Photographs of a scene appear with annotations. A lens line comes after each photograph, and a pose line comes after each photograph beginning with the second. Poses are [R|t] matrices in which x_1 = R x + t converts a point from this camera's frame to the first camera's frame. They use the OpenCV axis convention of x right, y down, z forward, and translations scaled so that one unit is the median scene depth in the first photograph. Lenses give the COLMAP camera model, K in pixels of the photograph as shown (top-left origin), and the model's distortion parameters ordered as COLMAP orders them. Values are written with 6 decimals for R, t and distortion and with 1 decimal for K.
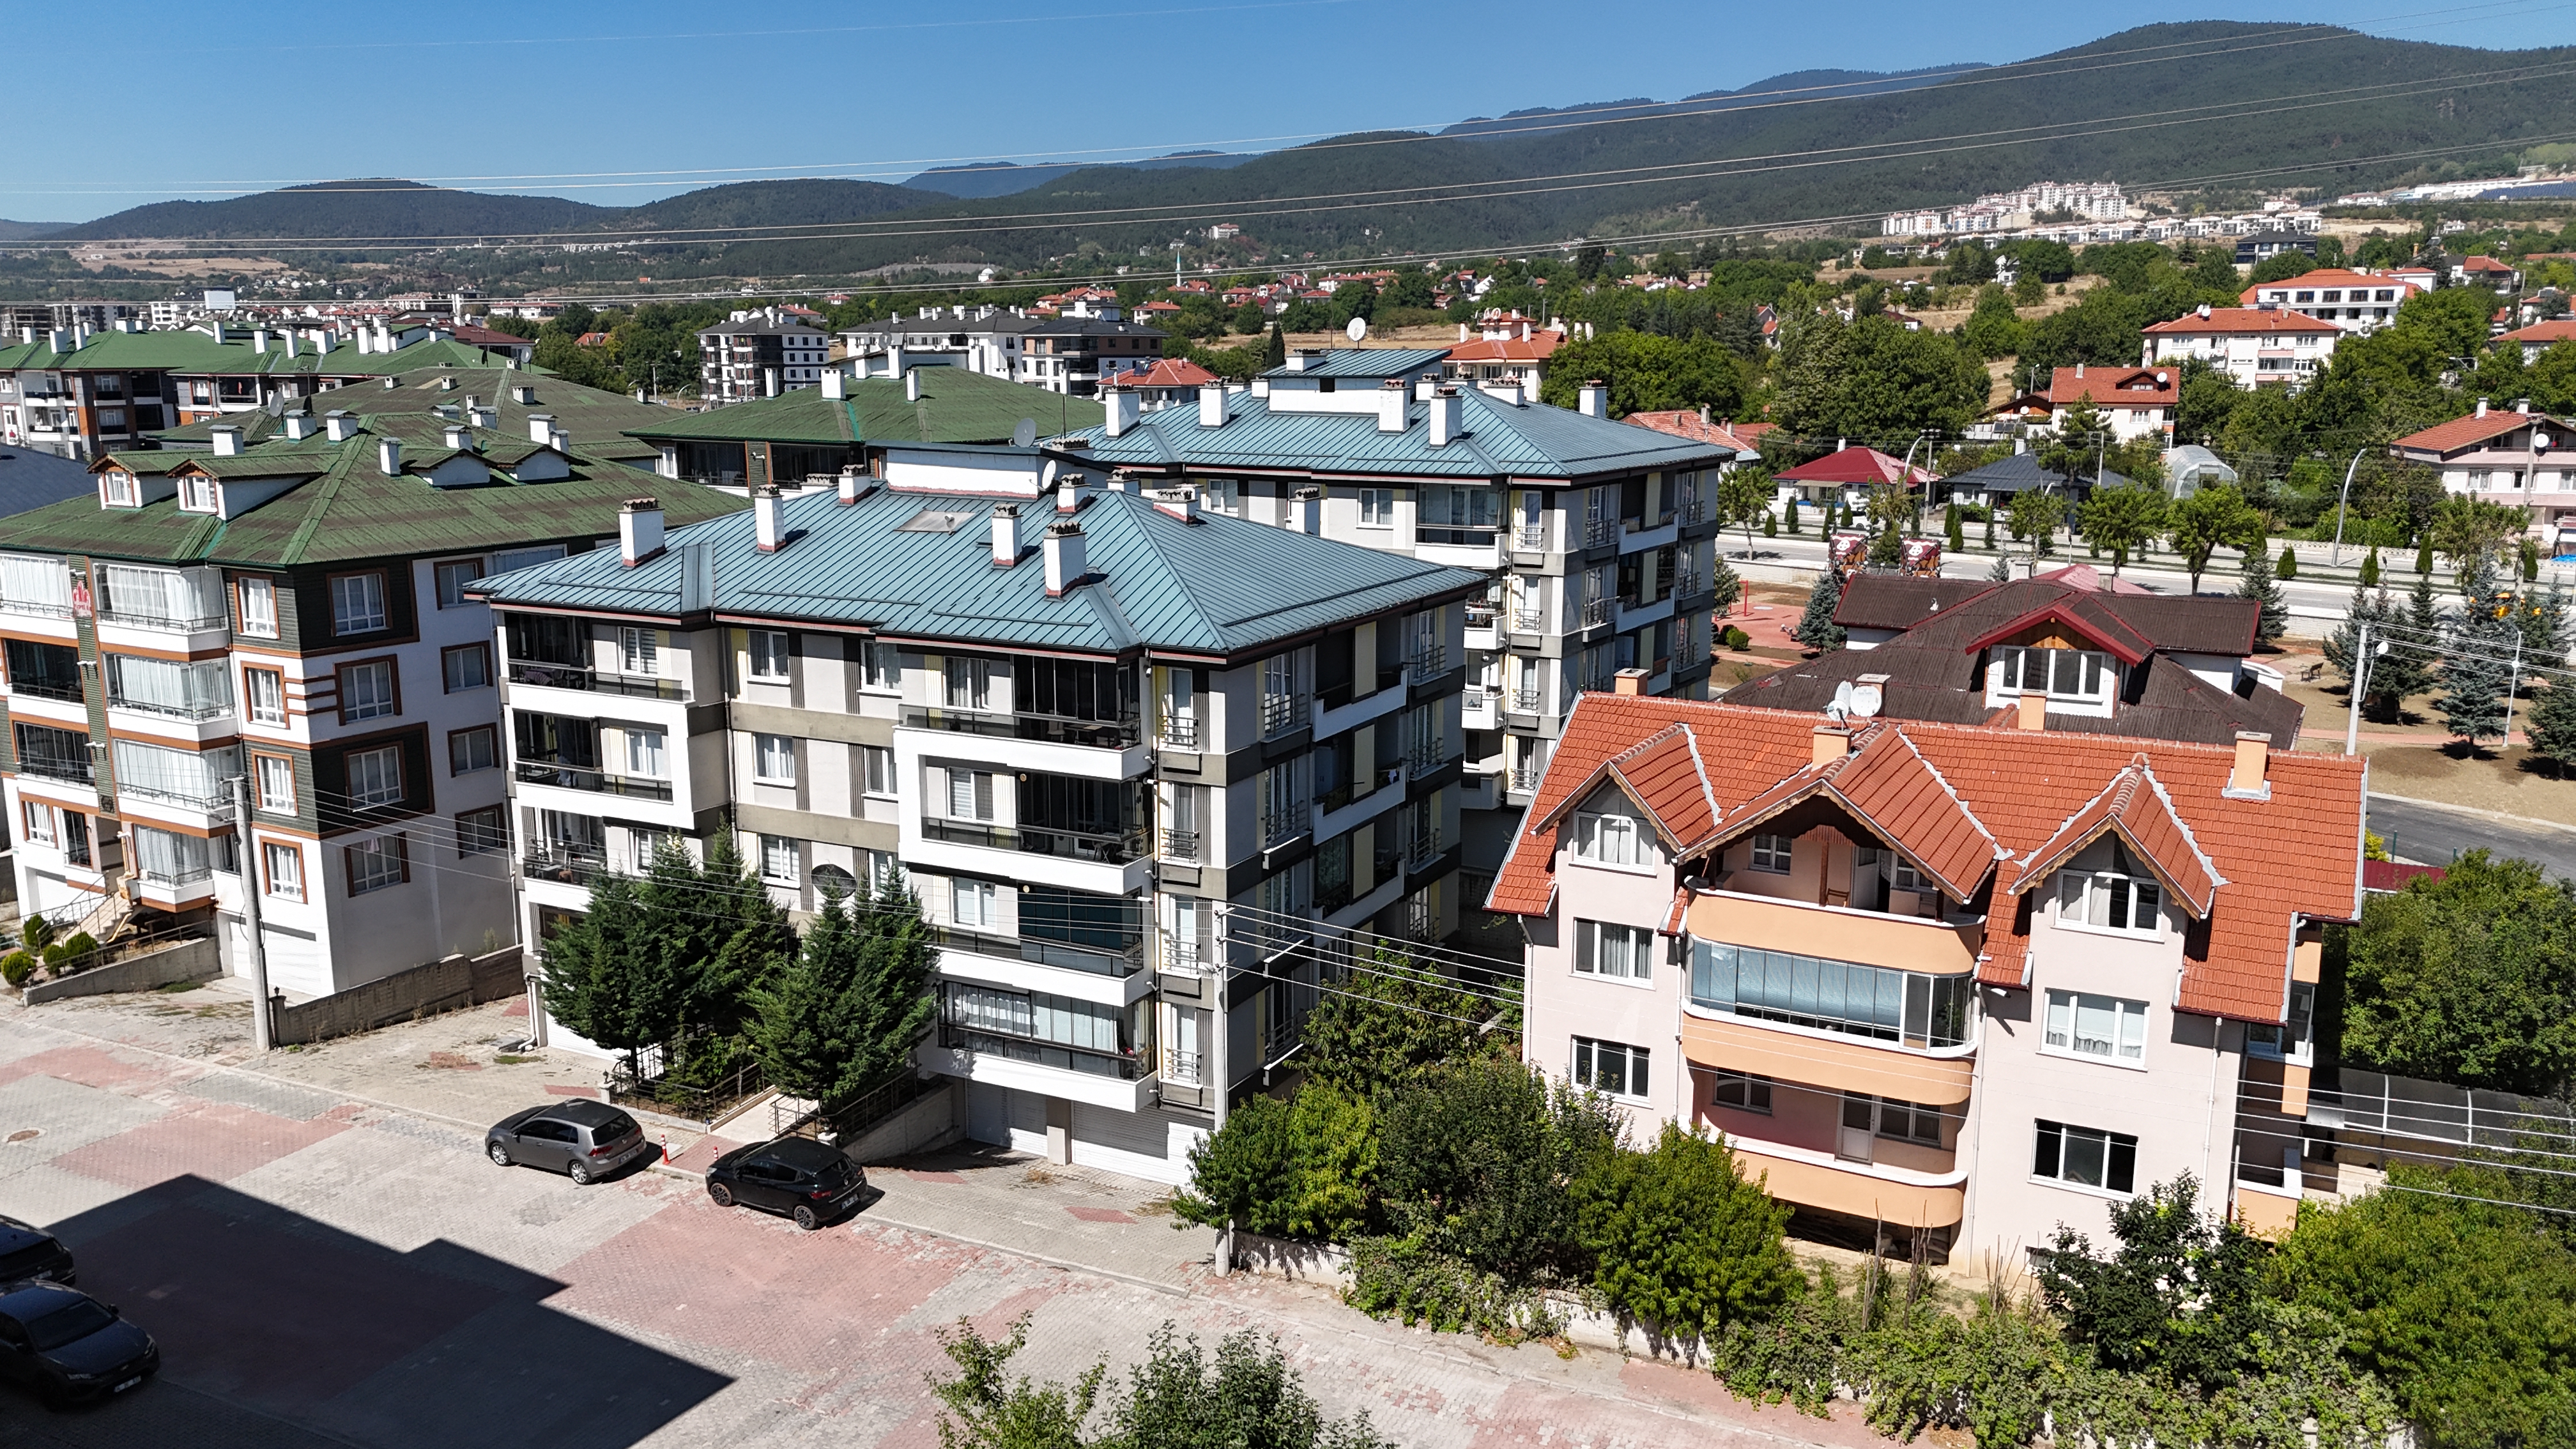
lens RADIAL K [[1896.1, 0, 1293.9], [0, 1896.1, 718.1], [0, 0, 1]] dist [0.072853, -0.066528]
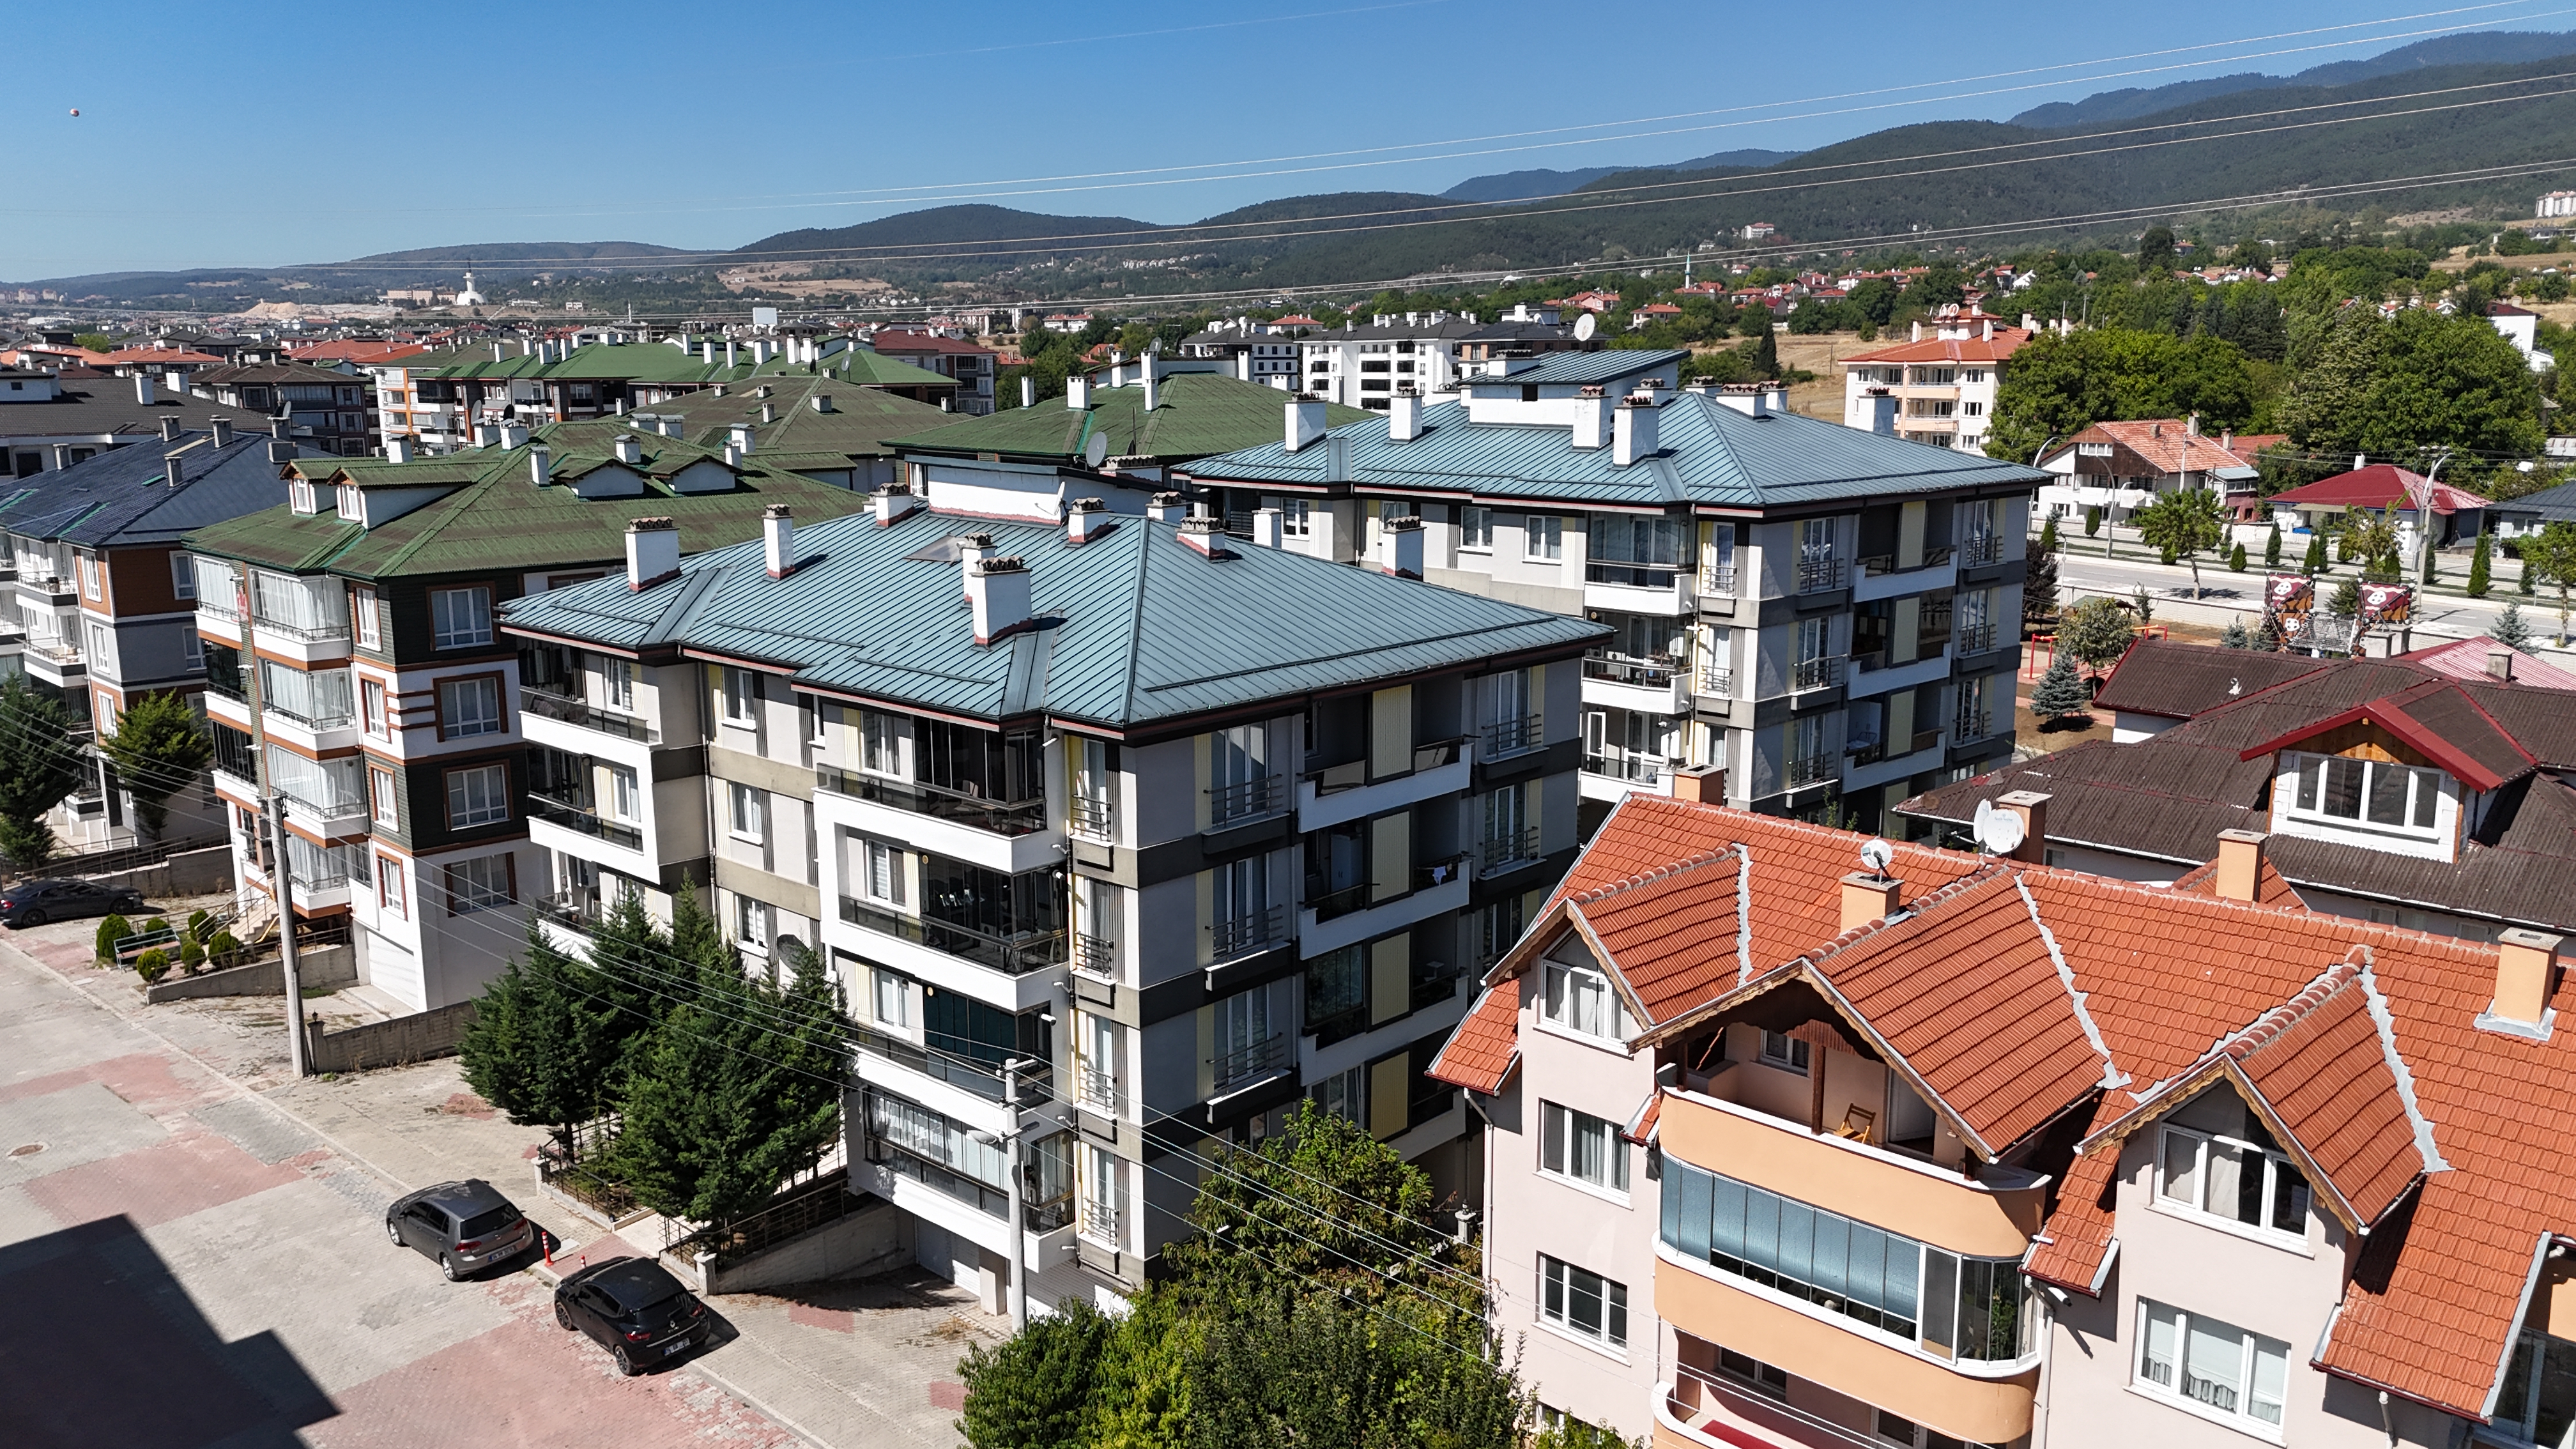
lens RADIAL K [[1896.1, 0, 1294.1], [0, 1896.1, 721.8], [0, 0, 1]] dist [0.072853, -0.066528]
pose [[0.963309, 0.047159, -0.264219, 0.210403], [-0.047470, 0.998859, 0.005211, -0.037636], [0.264163, 0.007523, 0.964449, 0.205861]]
